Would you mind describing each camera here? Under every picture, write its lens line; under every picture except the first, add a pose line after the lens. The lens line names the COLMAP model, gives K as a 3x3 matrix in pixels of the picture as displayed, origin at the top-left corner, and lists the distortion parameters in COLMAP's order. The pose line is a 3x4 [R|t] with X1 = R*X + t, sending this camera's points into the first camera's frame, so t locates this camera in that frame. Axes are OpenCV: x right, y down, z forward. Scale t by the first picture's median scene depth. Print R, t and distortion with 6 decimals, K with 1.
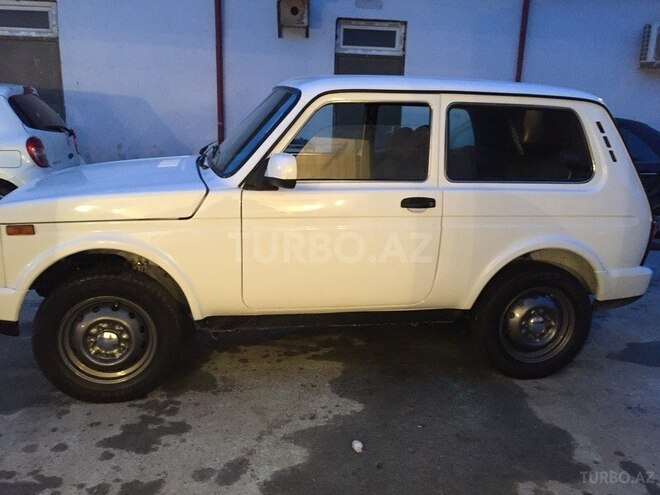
lens RADIAL K [[568.2, 0, 330.0], [0, 568.2, 247.5], [0, 0, 1]] dist [0.092907, -0.163597]
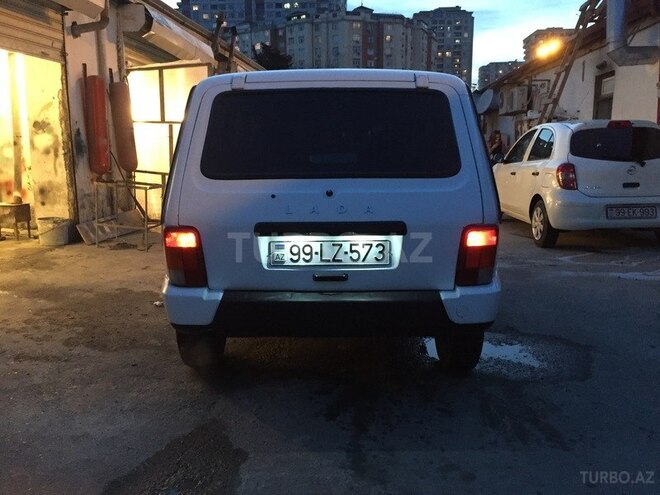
lens RADIAL K [[568.2, 0, 330.0], [0, 568.2, 247.5], [0, 0, 1]] dist [0.092907, -0.163597]
pose [[-0.187944, 0.141021, -0.972003, 1.617114], [-0.243290, 0.952113, 0.185177, -0.285869], [0.951571, 0.271282, -0.144635, 1.660900]]
